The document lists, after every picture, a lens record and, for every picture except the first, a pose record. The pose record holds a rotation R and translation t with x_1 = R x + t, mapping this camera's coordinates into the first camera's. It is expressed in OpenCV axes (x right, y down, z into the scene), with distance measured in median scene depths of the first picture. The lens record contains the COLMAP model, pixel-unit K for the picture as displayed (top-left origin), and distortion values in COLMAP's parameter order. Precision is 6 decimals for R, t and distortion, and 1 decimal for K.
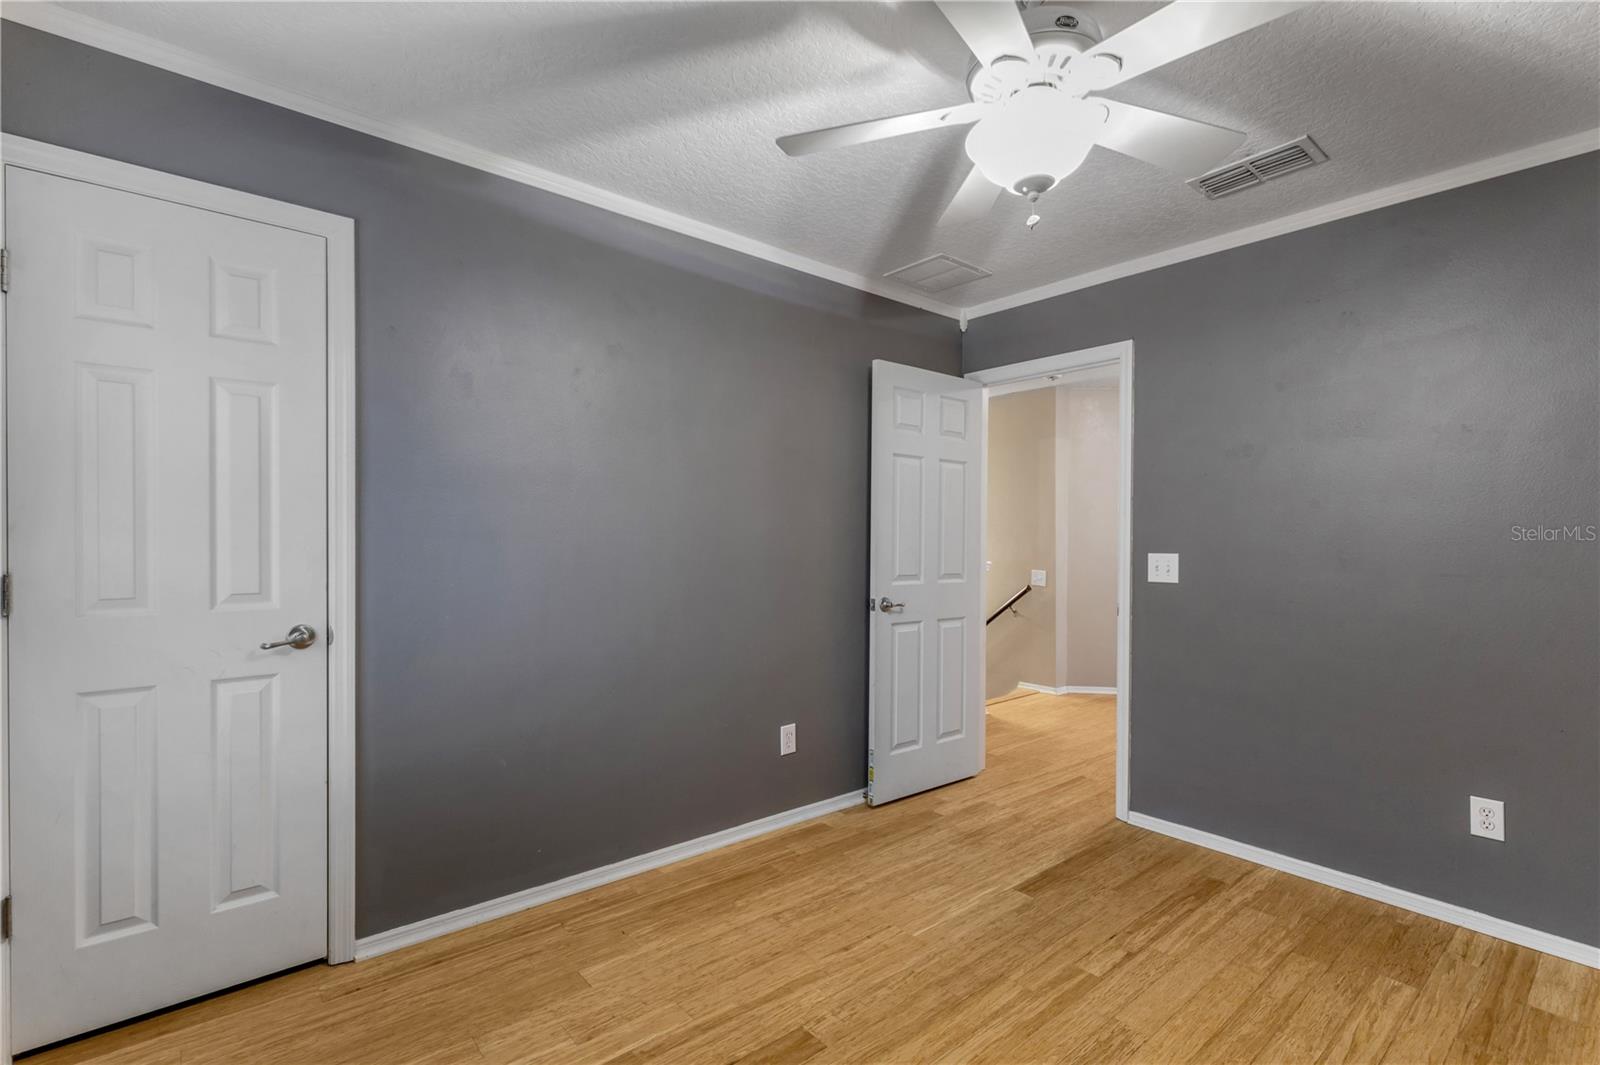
lens RADIAL K [[726.4, 0, 797.8], [0, 726.4, 536.3], [0, 0, 1]] dist [0.002068, 0.000253]
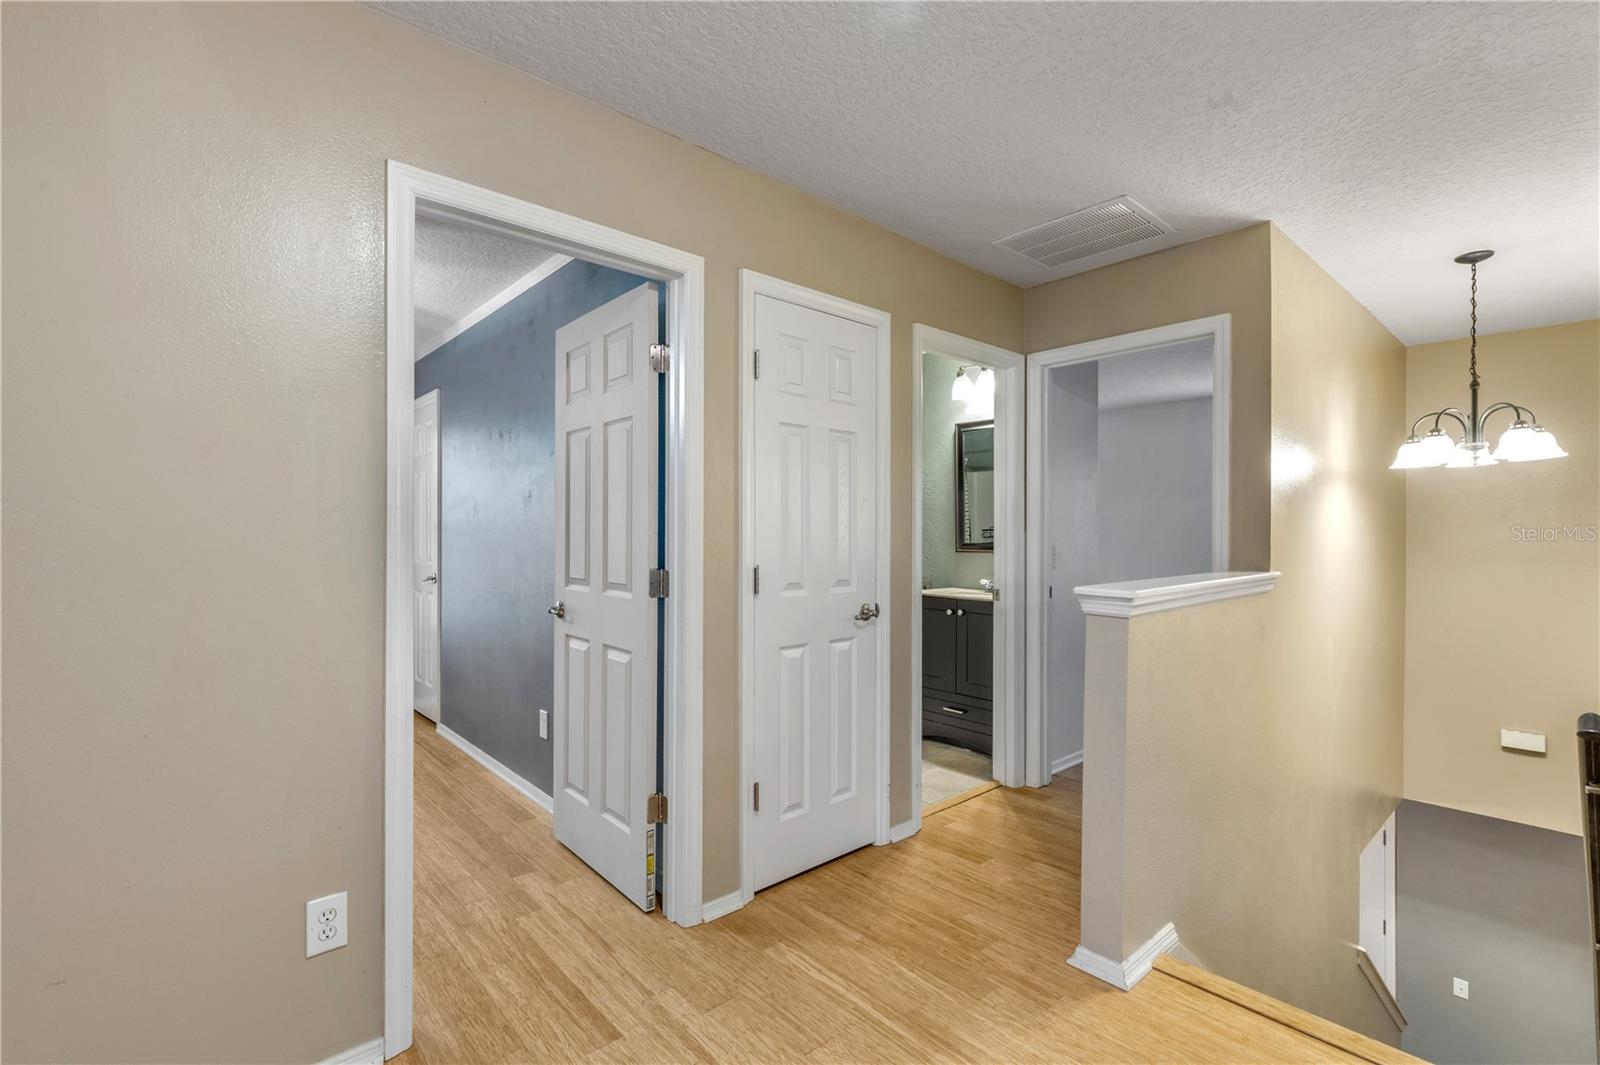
lens RADIAL K [[726.4, 0, 802.2], [0, 726.4, 537.6], [0, 0, 1]] dist [0.002068, 0.000253]
pose [[0.030093, -0.012770, -0.999466, 0.929788], [-0.004017, 0.999909, -0.012896, 0.020980], [0.999539, 0.004403, 0.030039, 1.190875]]
